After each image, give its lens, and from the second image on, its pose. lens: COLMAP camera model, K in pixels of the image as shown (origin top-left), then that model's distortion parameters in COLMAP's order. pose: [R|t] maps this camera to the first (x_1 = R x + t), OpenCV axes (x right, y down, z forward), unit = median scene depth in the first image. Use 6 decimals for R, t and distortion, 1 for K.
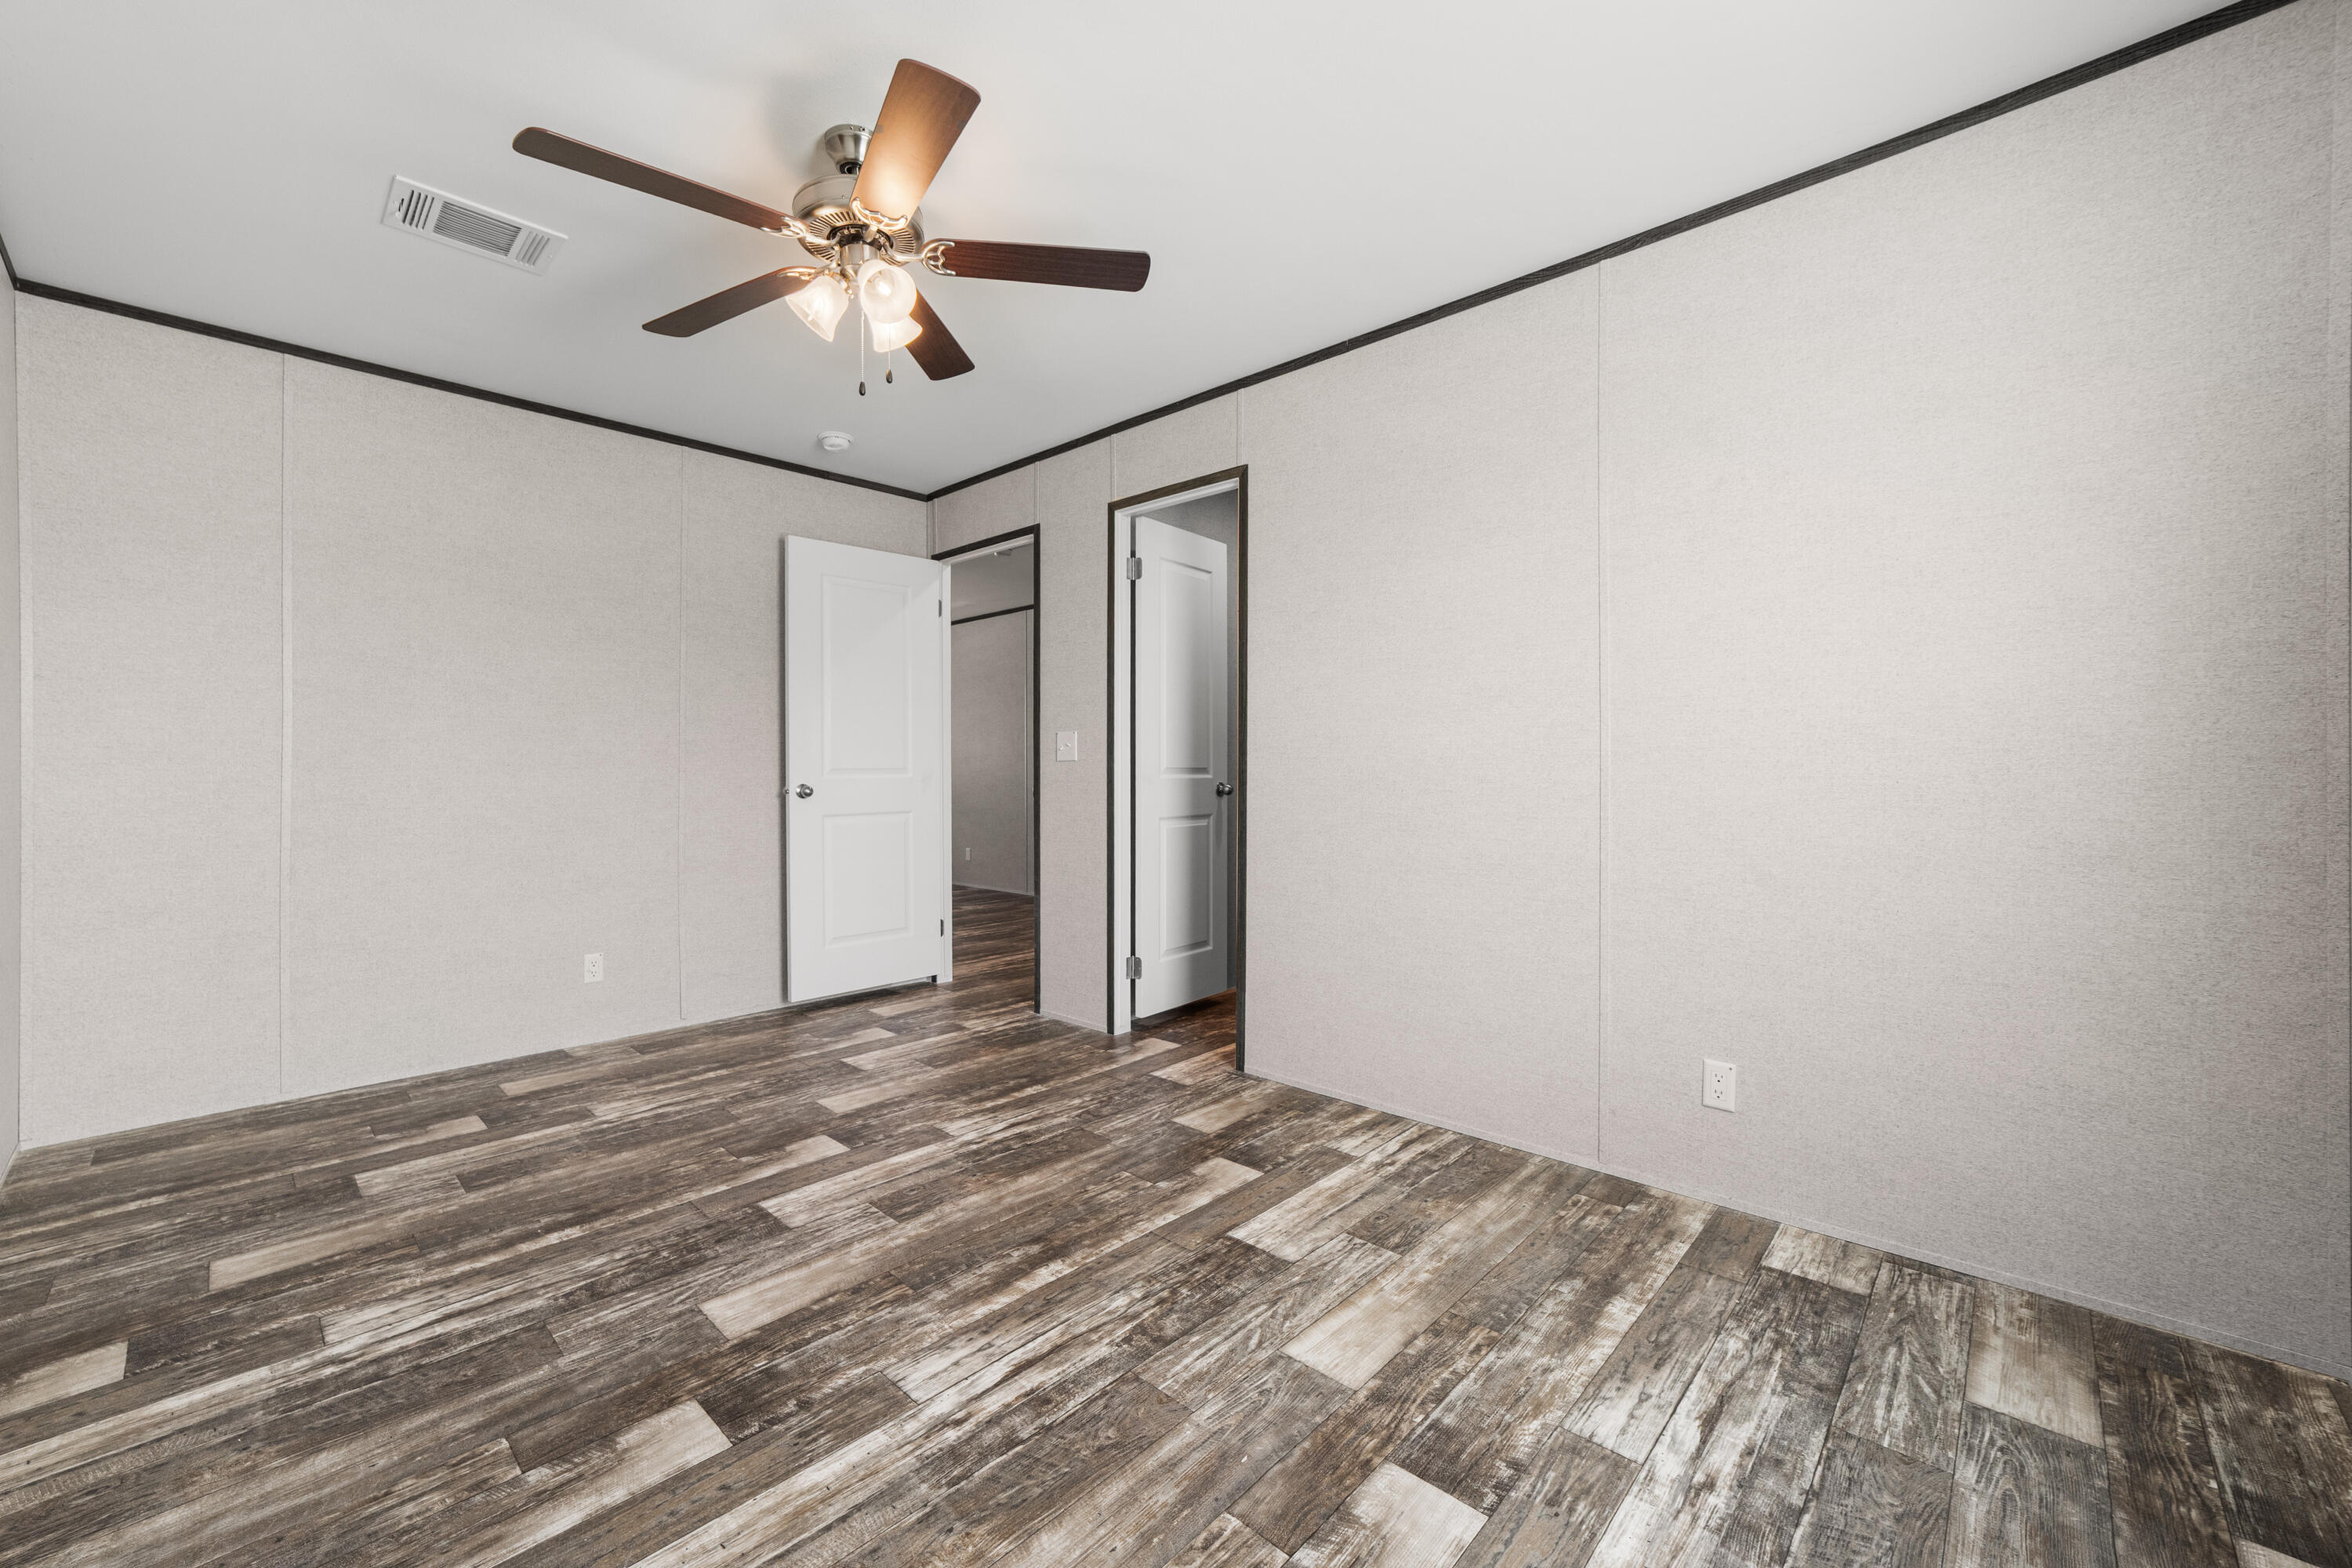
lens RADIAL K [[946.8, 0, 1220.0], [0, 946.8, 763.3], [0, 0, 1]] dist [-0.008326, 0.004109]
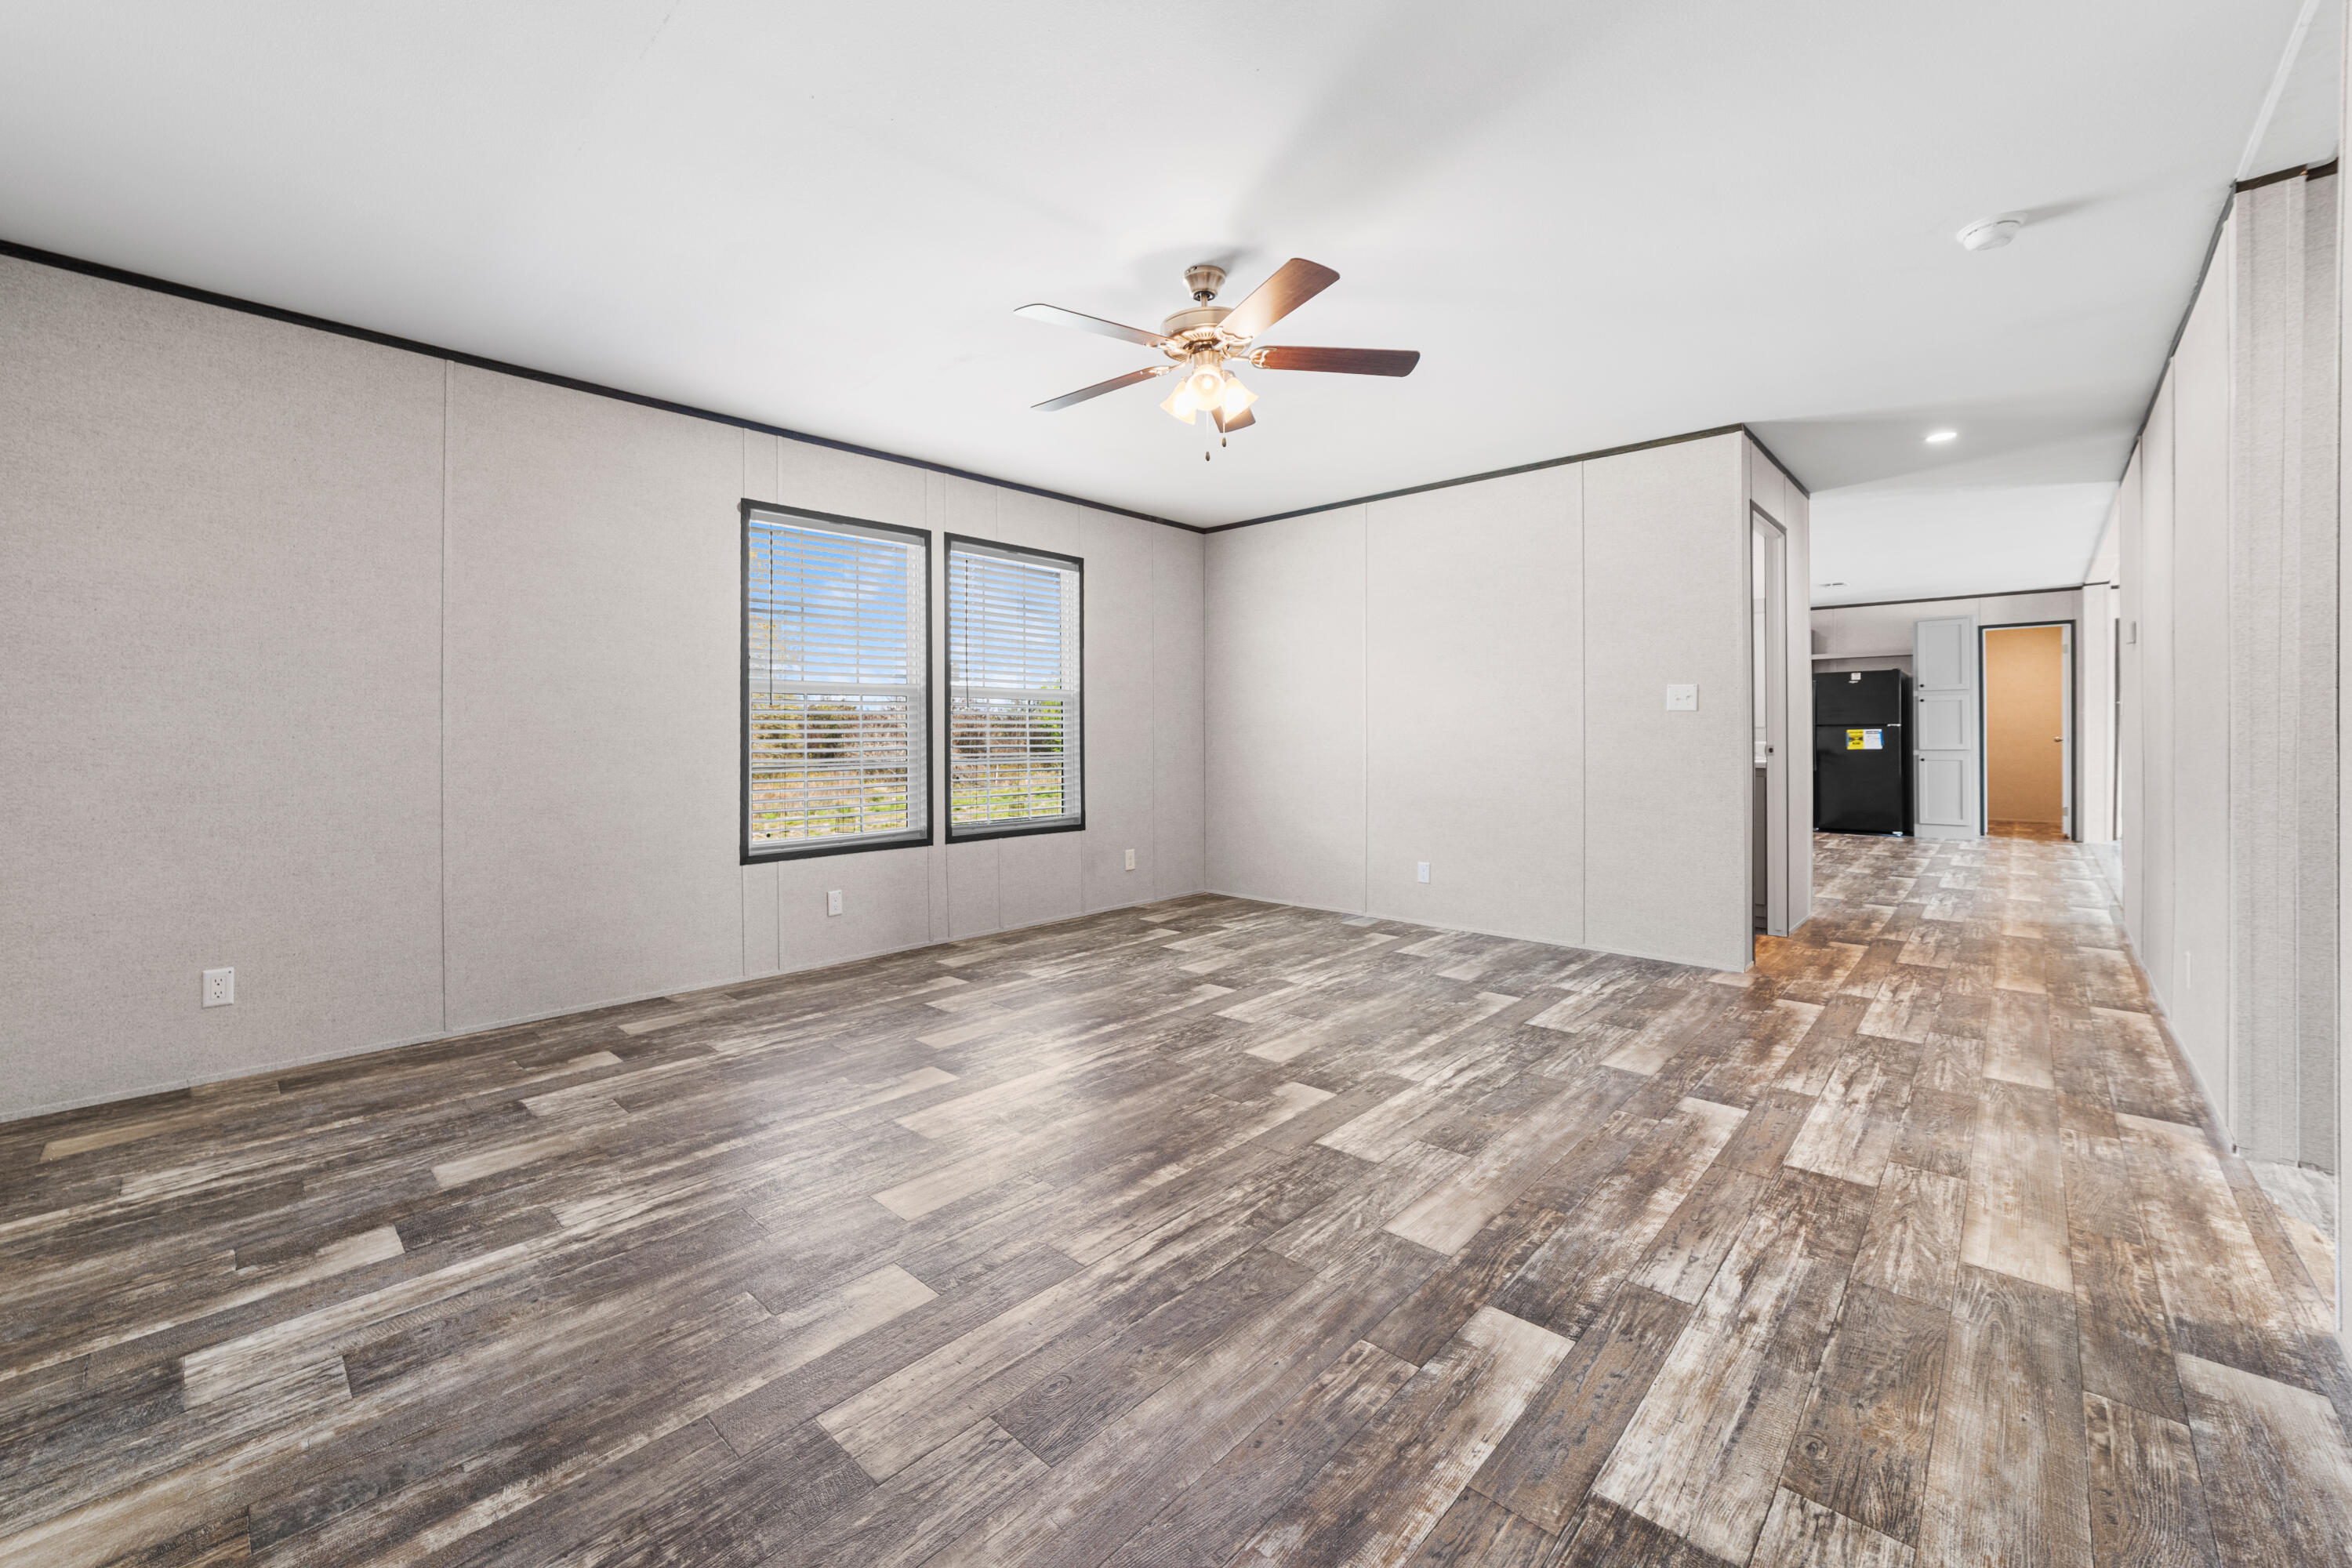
lens RADIAL K [[946.8, 0, 1225.5], [0, 946.8, 755.0], [0, 0, 1]] dist [-0.008326, 0.004109]
pose [[0.999882, 0.002782, 0.015104, -0.163997], [-0.003138, 0.999717, 0.023586, 0.008028], [-0.015035, -0.023630, 0.999608, -0.173223]]
